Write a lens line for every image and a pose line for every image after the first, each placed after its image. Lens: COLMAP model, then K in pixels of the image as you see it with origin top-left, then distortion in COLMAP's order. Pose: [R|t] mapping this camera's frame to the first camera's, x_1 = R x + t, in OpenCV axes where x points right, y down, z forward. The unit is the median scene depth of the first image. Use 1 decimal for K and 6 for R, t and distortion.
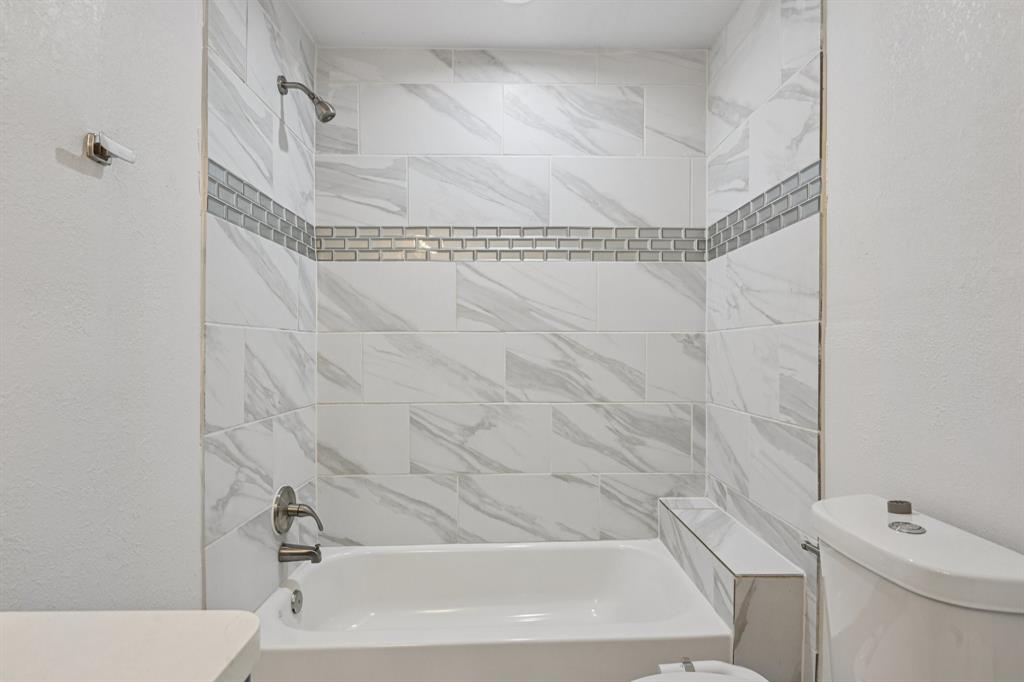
lens RADIAL K [[517.9, 0, 515.4], [0, 517.9, 349.0], [0, 0, 1]] dist [0.001032, -0.000718]
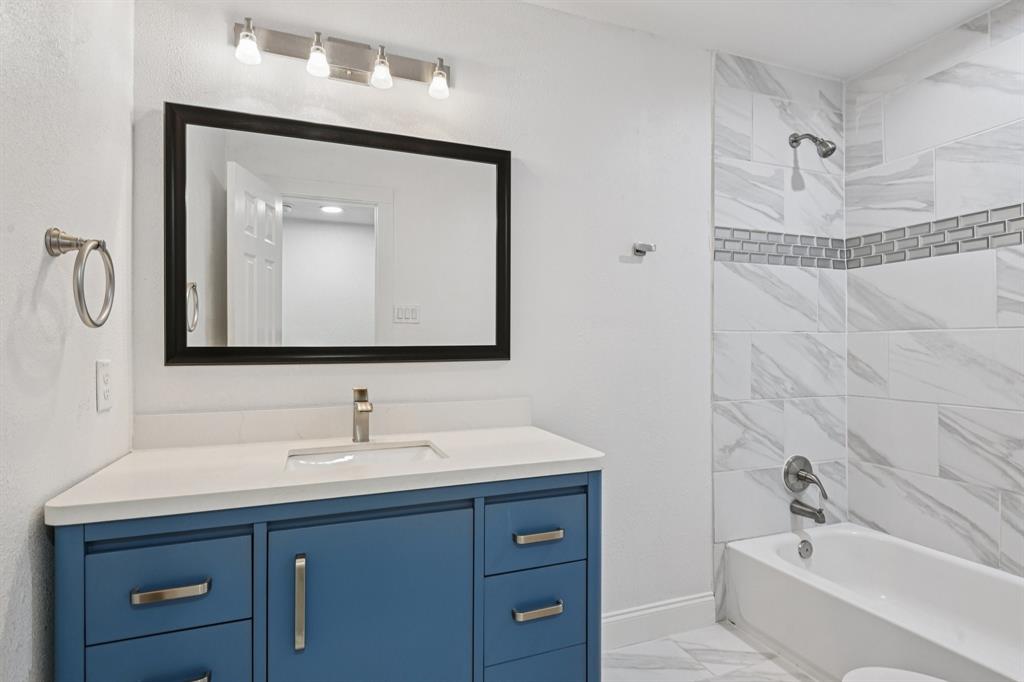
lens RADIAL K [[517.9, 0, 515.4], [0, 517.9, 349.0], [0, 0, 1]] dist [0.001032, -0.000718]
pose [[0.337670, 0.007226, -0.941237, 0.444969], [0.000341, 0.999970, 0.007799, -0.005004], [0.941264, -0.002954, 0.337658, -0.067982]]
